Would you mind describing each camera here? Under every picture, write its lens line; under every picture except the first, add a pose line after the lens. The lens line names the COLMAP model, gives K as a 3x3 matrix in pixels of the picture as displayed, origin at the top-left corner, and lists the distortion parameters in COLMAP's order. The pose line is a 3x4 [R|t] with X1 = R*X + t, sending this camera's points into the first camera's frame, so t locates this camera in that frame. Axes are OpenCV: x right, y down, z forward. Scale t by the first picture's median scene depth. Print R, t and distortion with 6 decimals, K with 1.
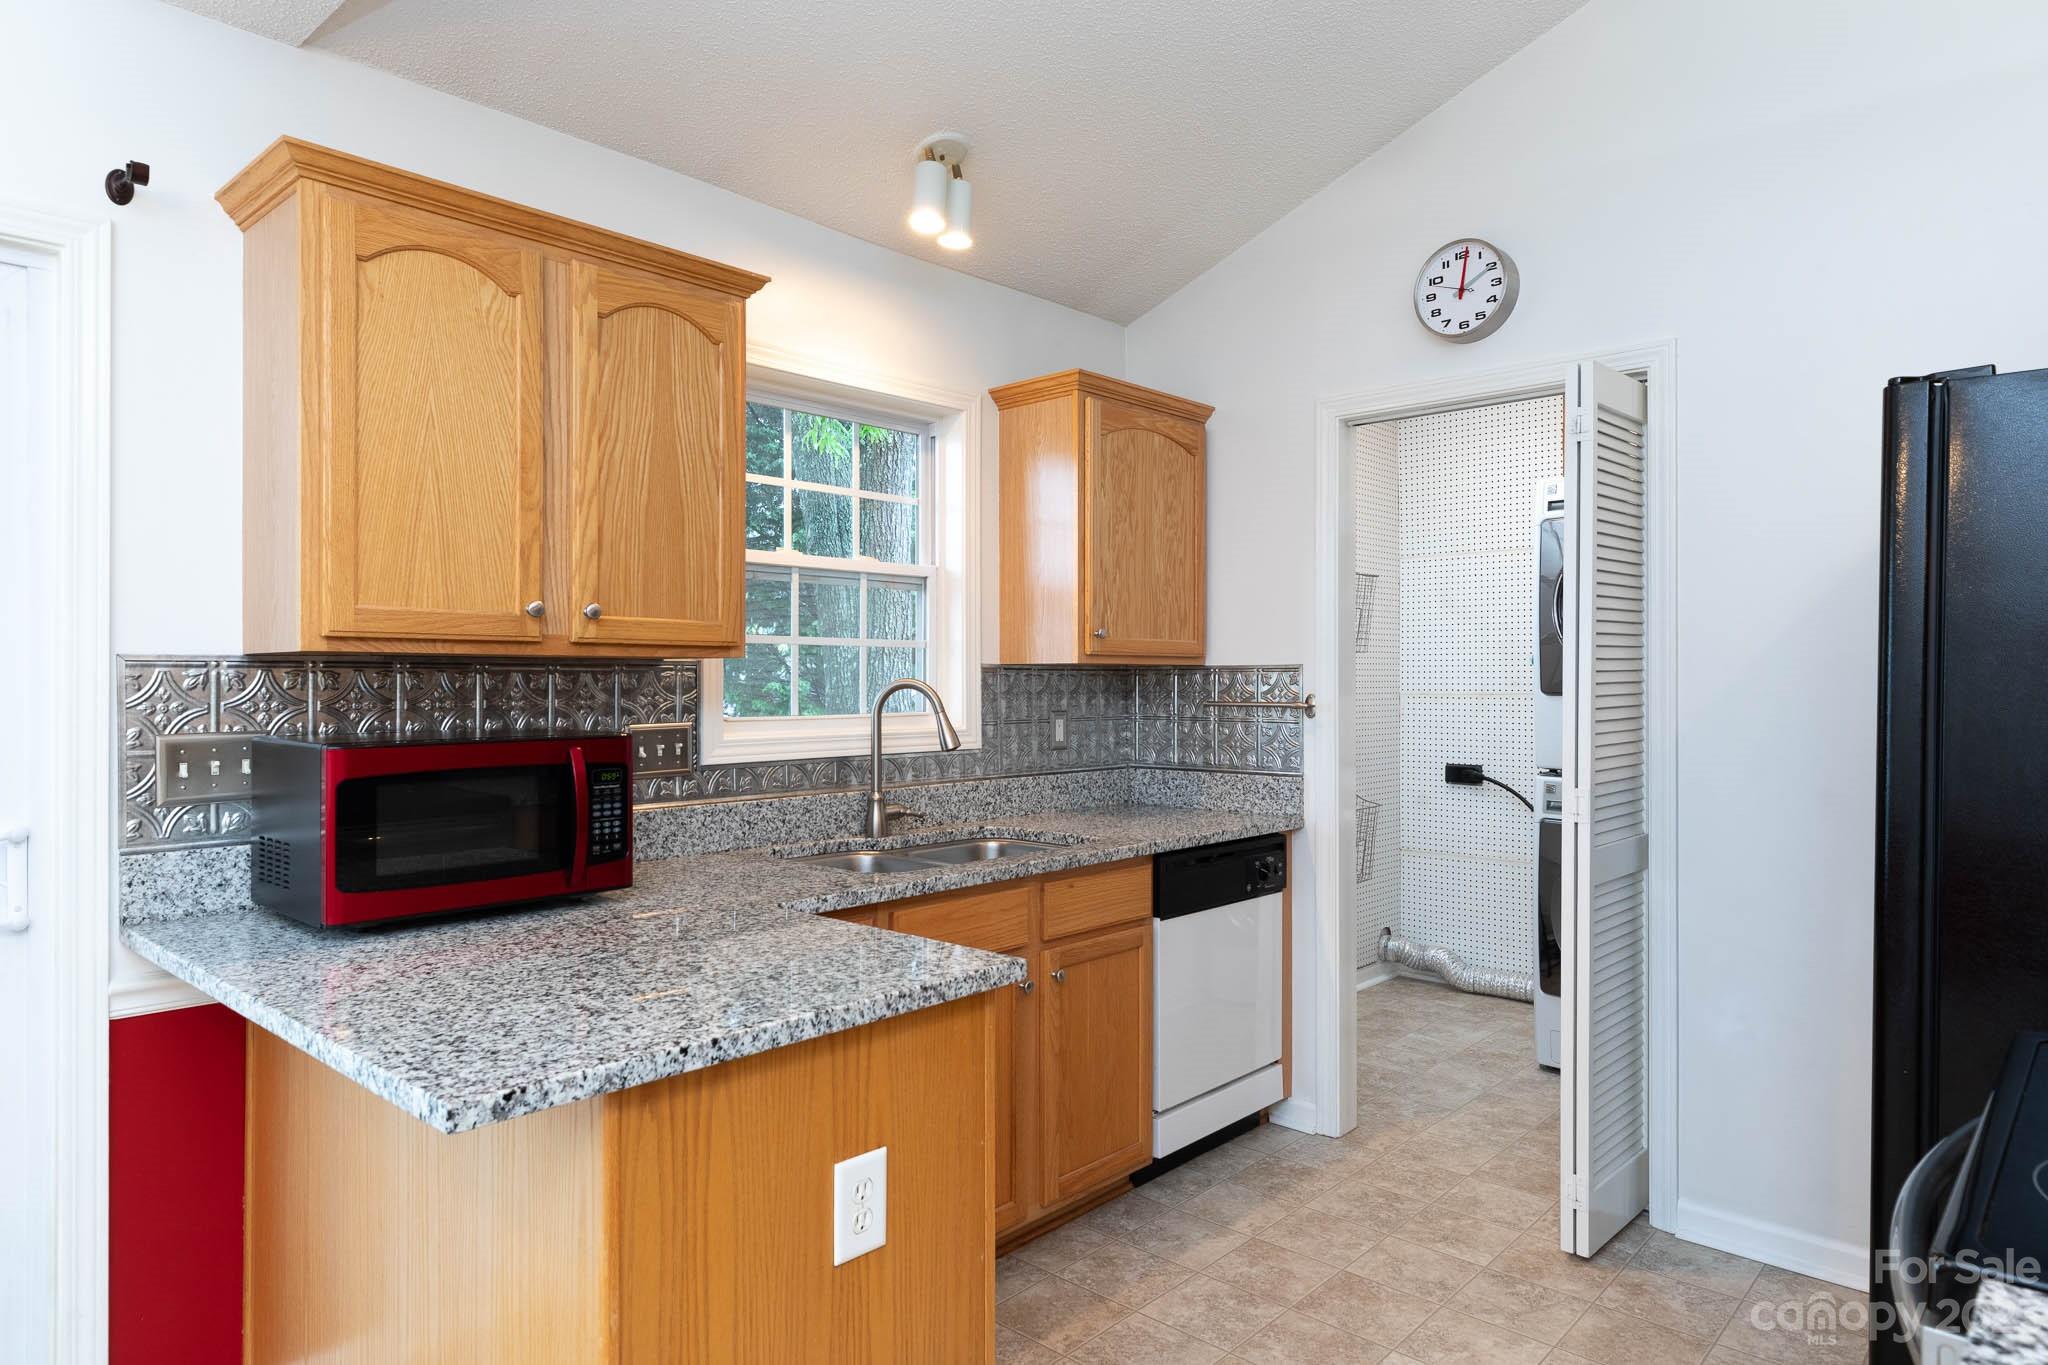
lens RADIAL K [[1245.7, 0, 1036.3], [0, 1245.7, 673.3], [0, 0, 1]] dist [0.008840, 0.003902]
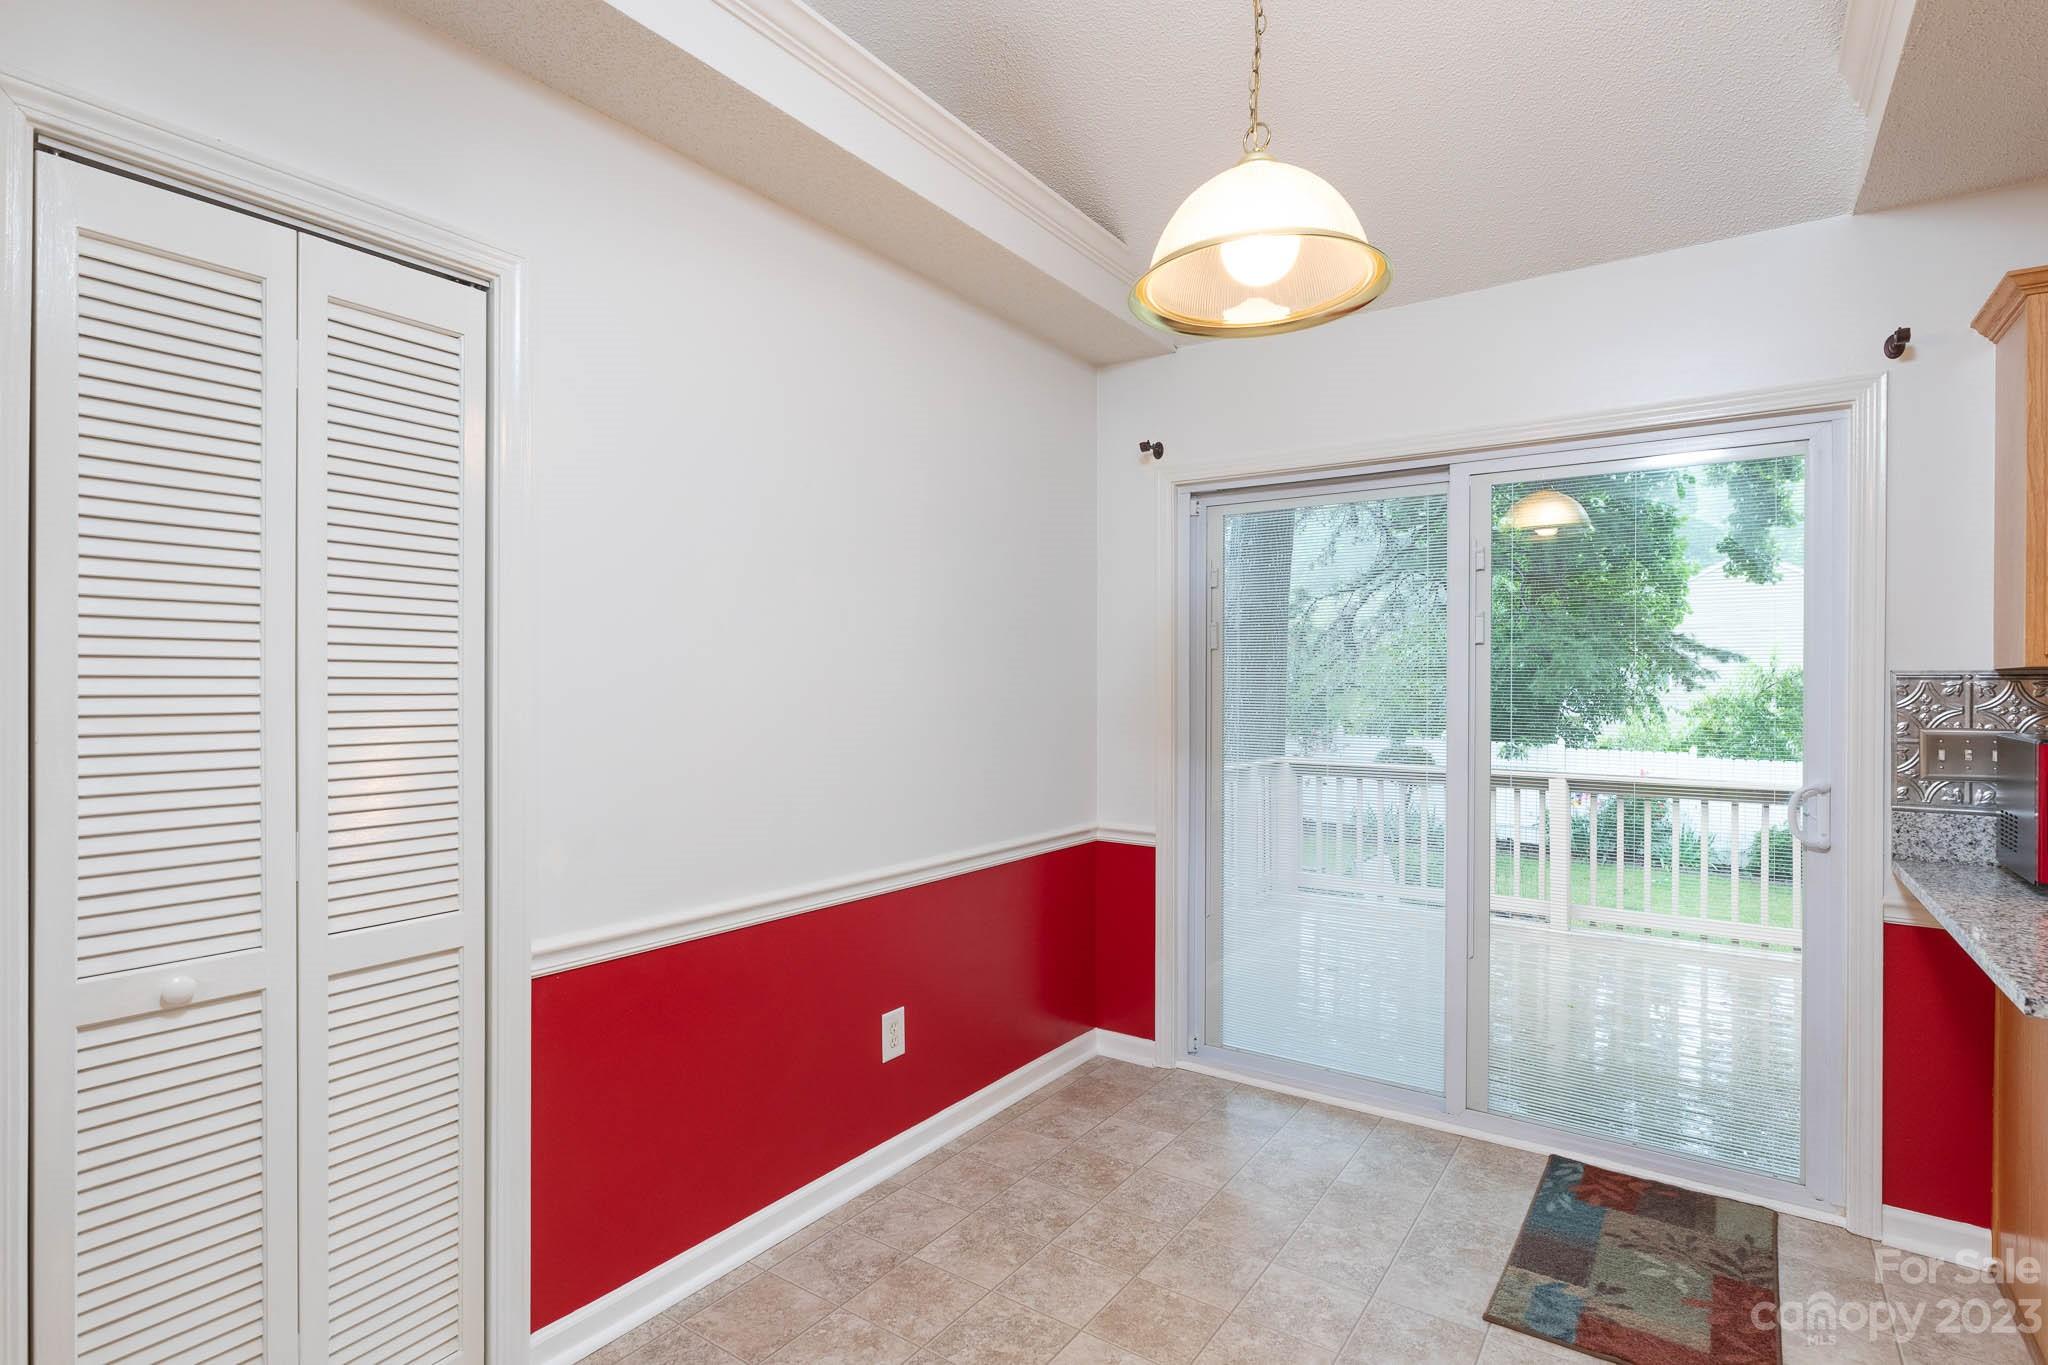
lens RADIAL K [[1001.3, 0, 1011.1], [0, 1001.3, 685.3], [0, 0, 1]] dist [-0.006643, 0.000046]
pose [[0.134144, 0.002382, -0.990959, 0.267032], [-0.004486, 0.999988, 0.001796, 0.004322], [0.990952, 0.004204, 0.134153, -0.156533]]
